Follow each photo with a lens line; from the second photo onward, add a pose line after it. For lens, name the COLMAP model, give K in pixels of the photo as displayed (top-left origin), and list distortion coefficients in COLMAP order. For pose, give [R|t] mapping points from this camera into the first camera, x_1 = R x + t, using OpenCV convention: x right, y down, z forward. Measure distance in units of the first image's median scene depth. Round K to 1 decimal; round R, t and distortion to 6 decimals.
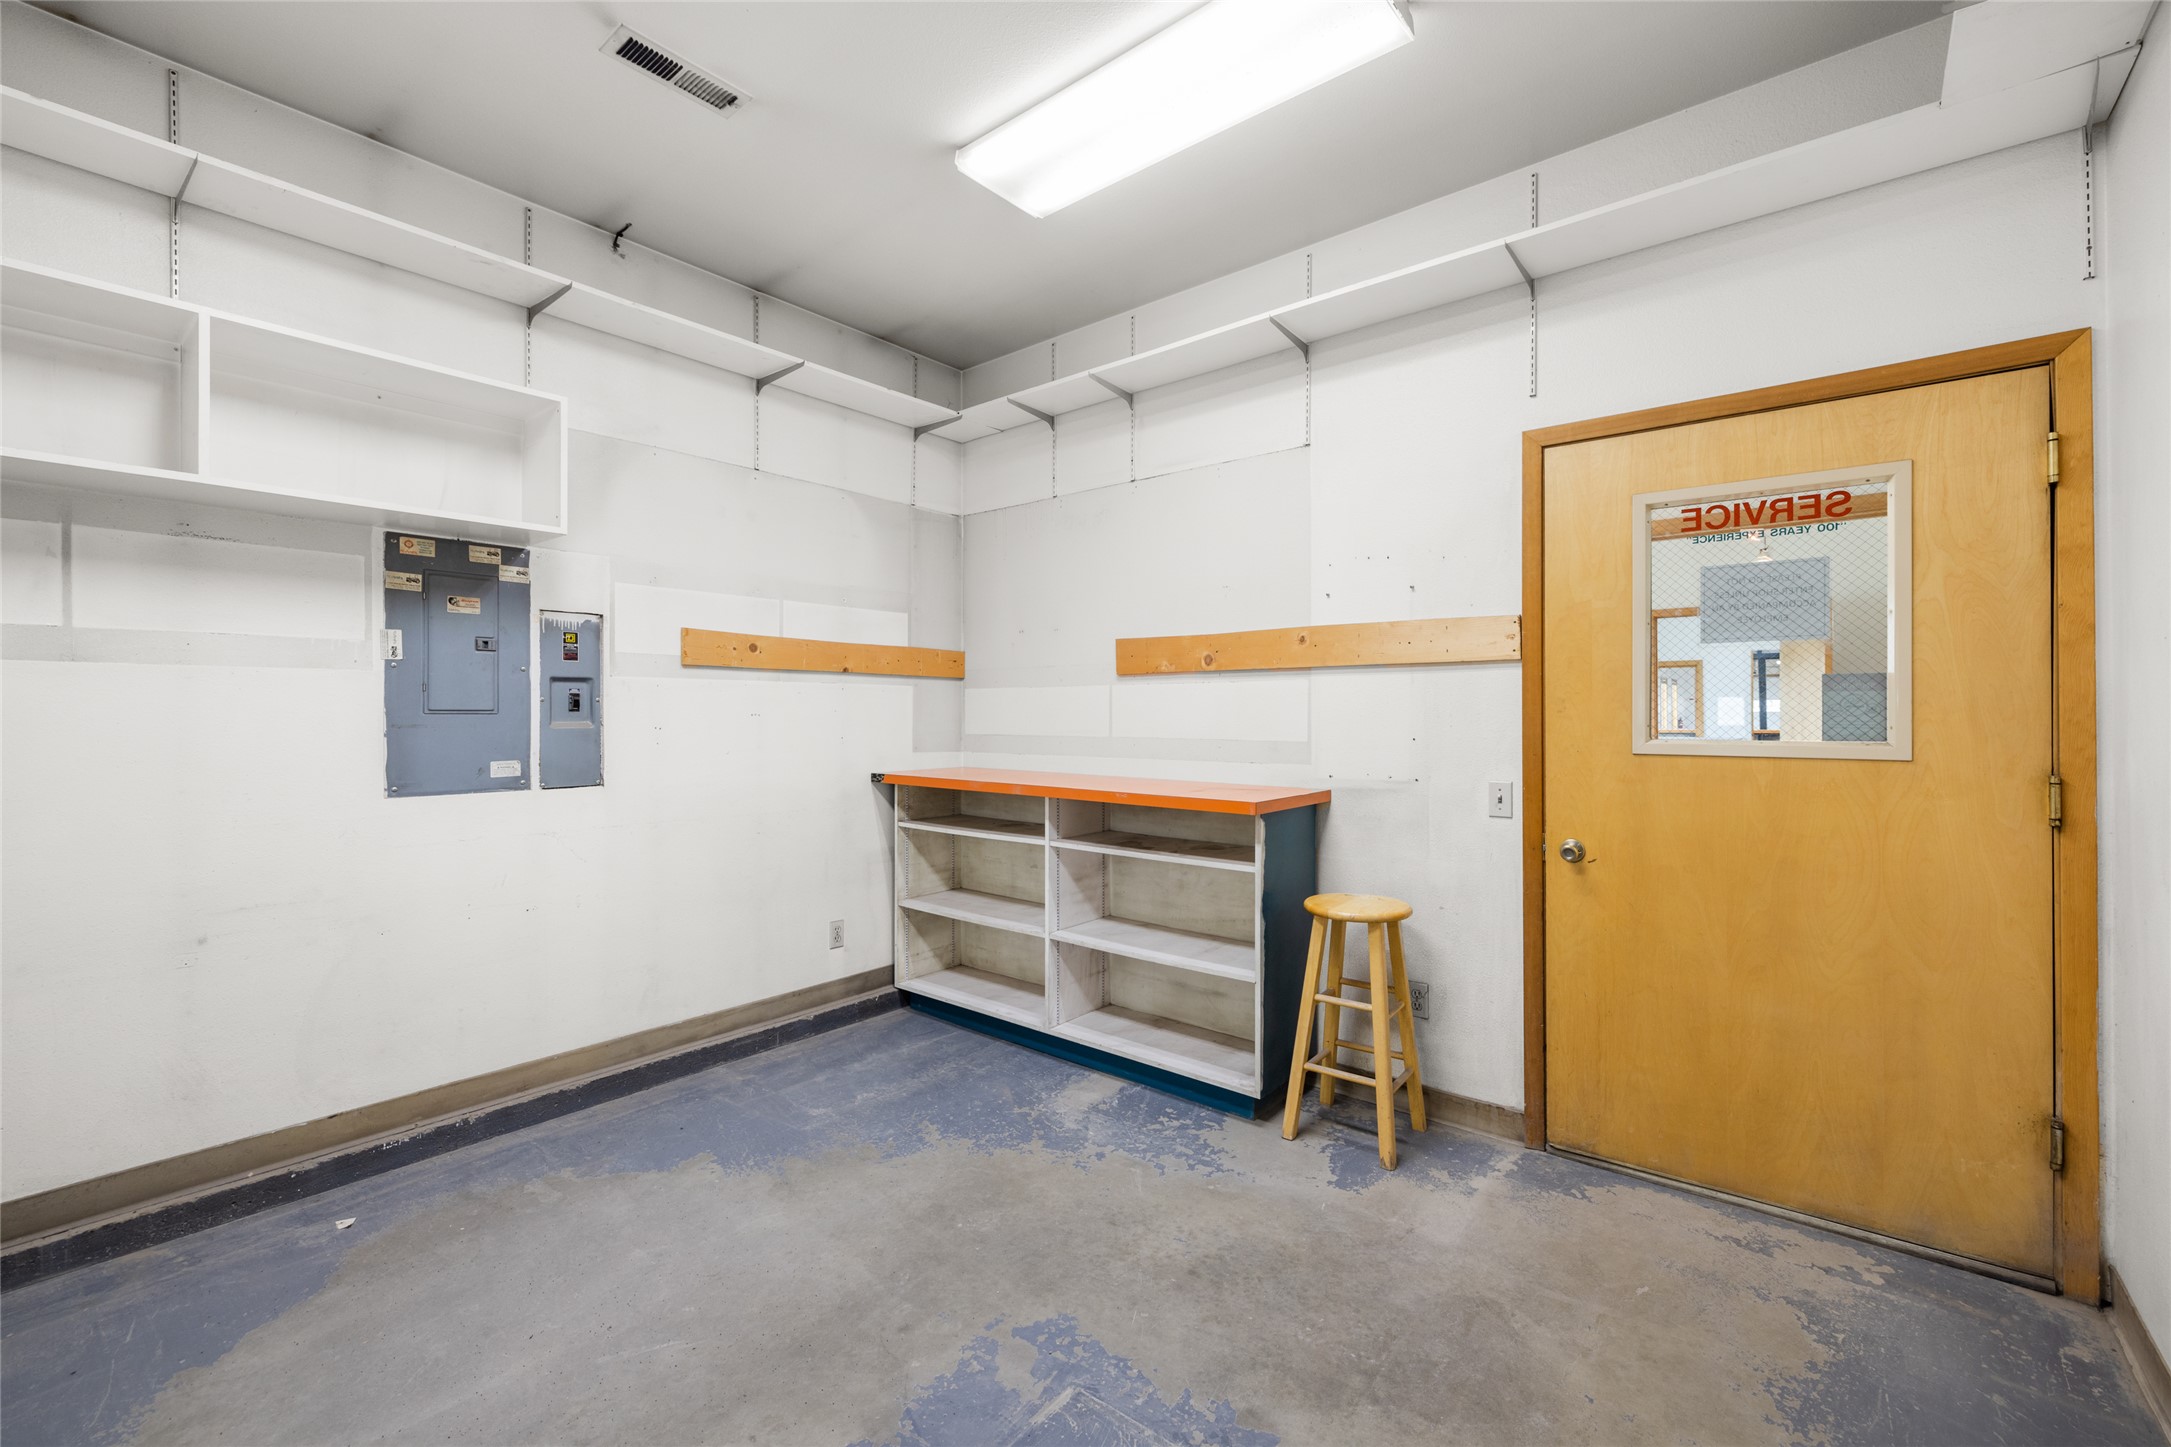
lens RADIAL K [[927.3, 0, 1078.6], [0, 927.3, 712.6], [0, 0, 1]] dist [0.000158, 0.000245]
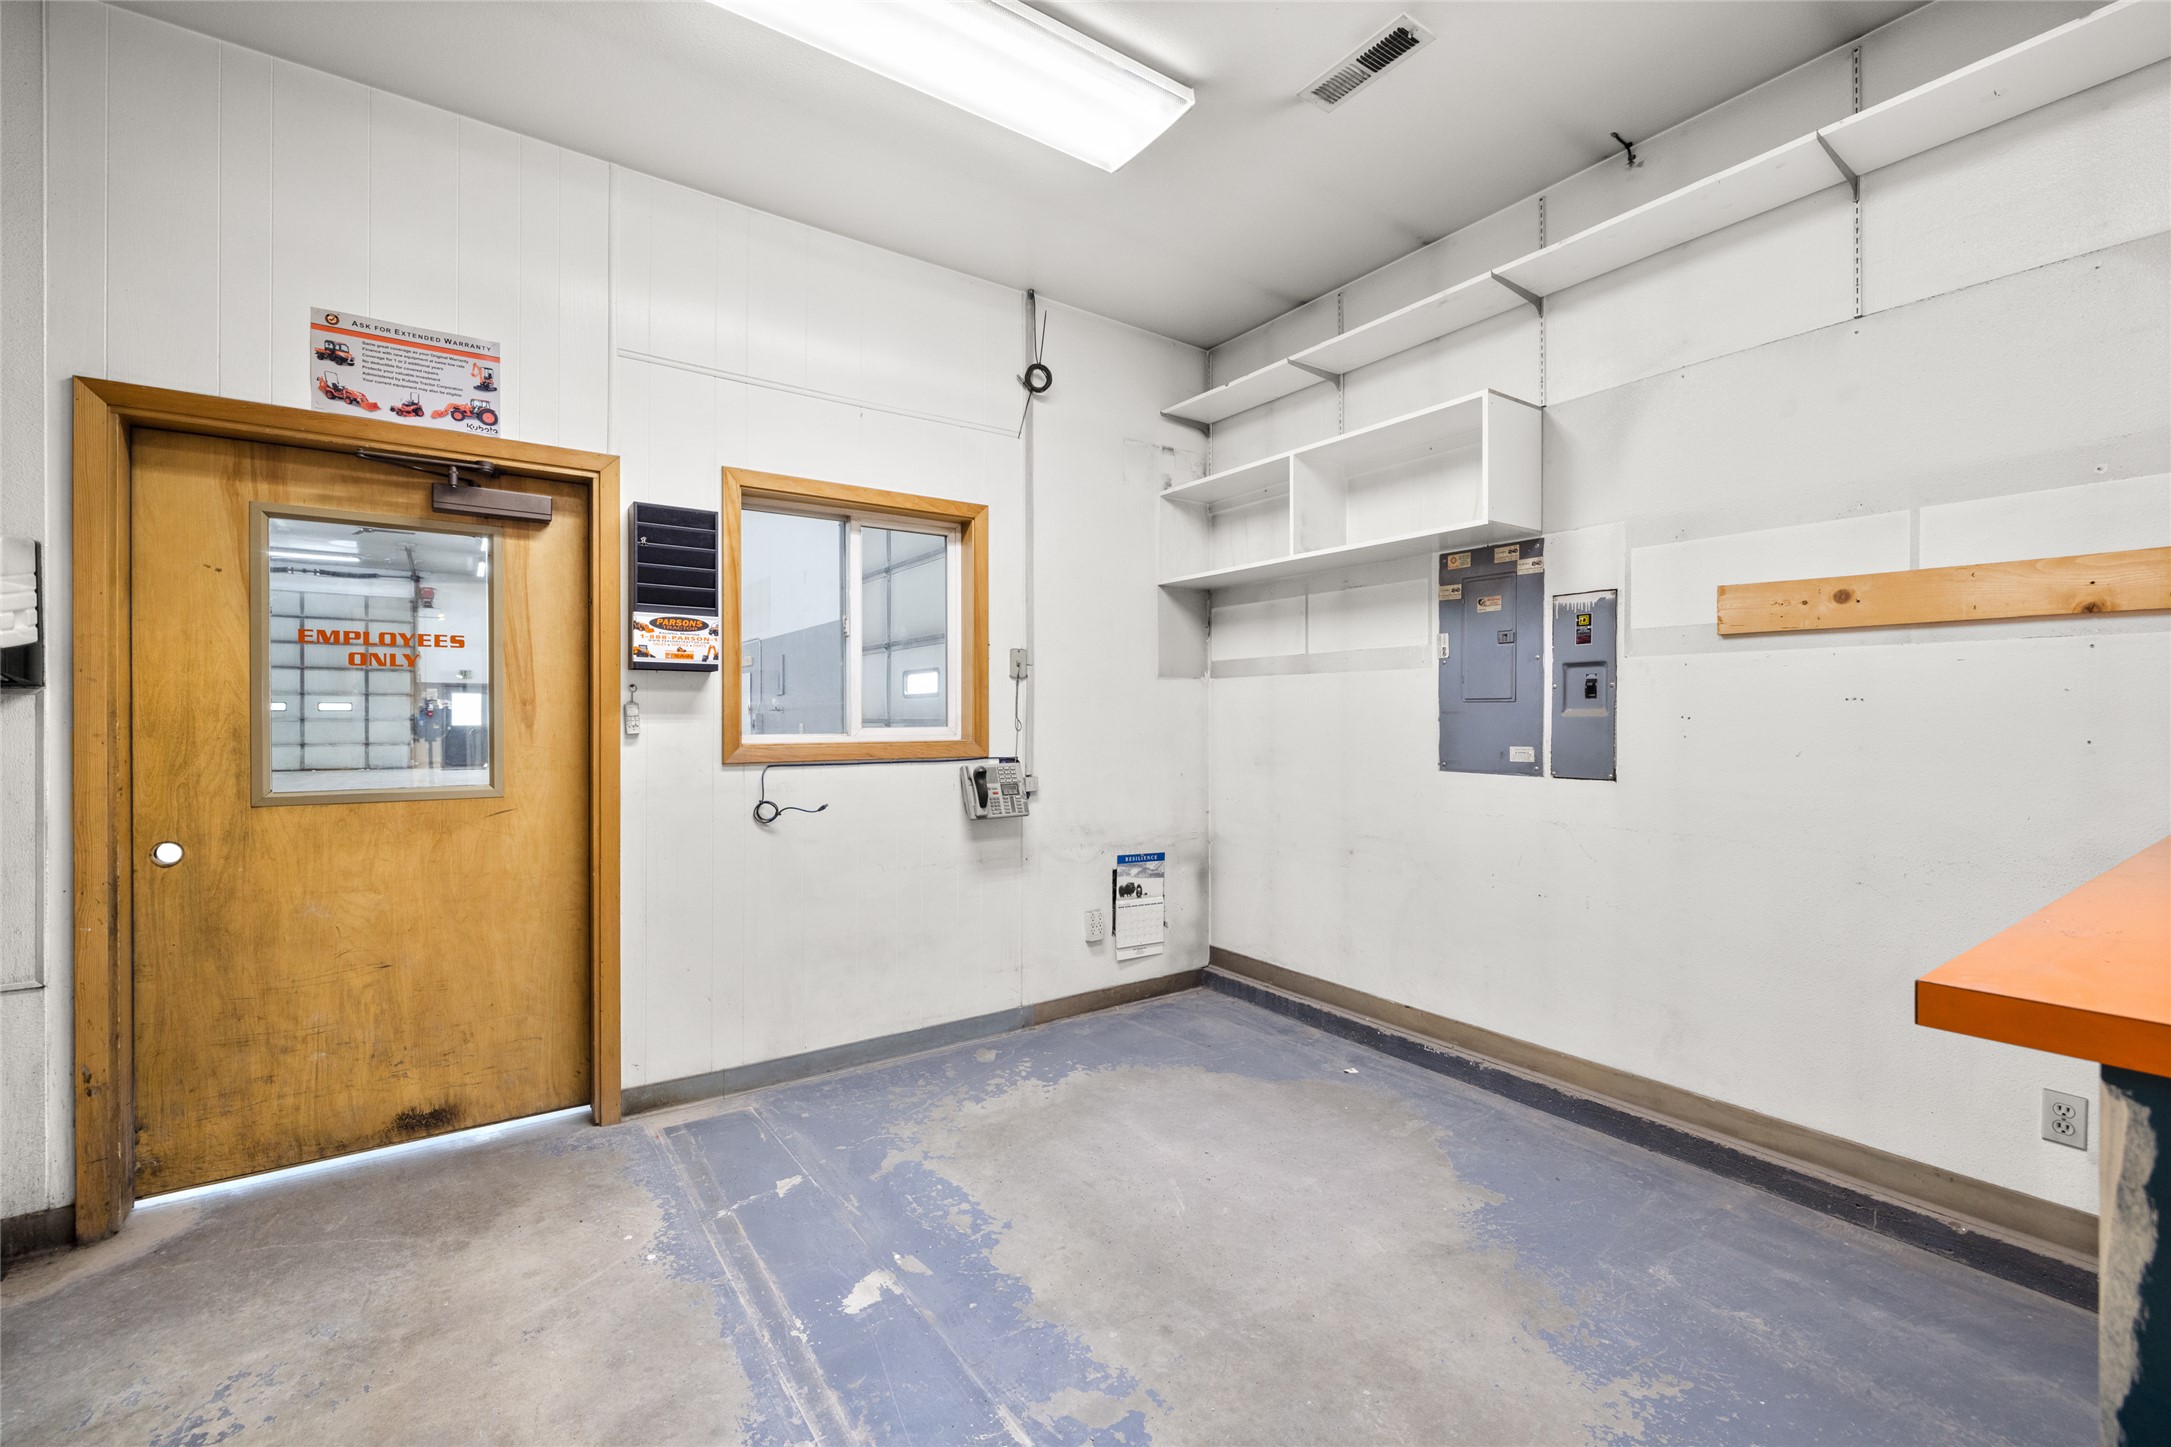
lens RADIAL K [[927.3, 0, 1084.2], [0, 927.3, 726.0], [0, 0, 1]] dist [0.000158, 0.000245]
pose [[-0.287071, 0.011446, -0.957841, 0.525620], [-0.000578, 0.999926, 0.012122, 0.016459], [0.957909, 0.004033, -0.287043, 0.830806]]
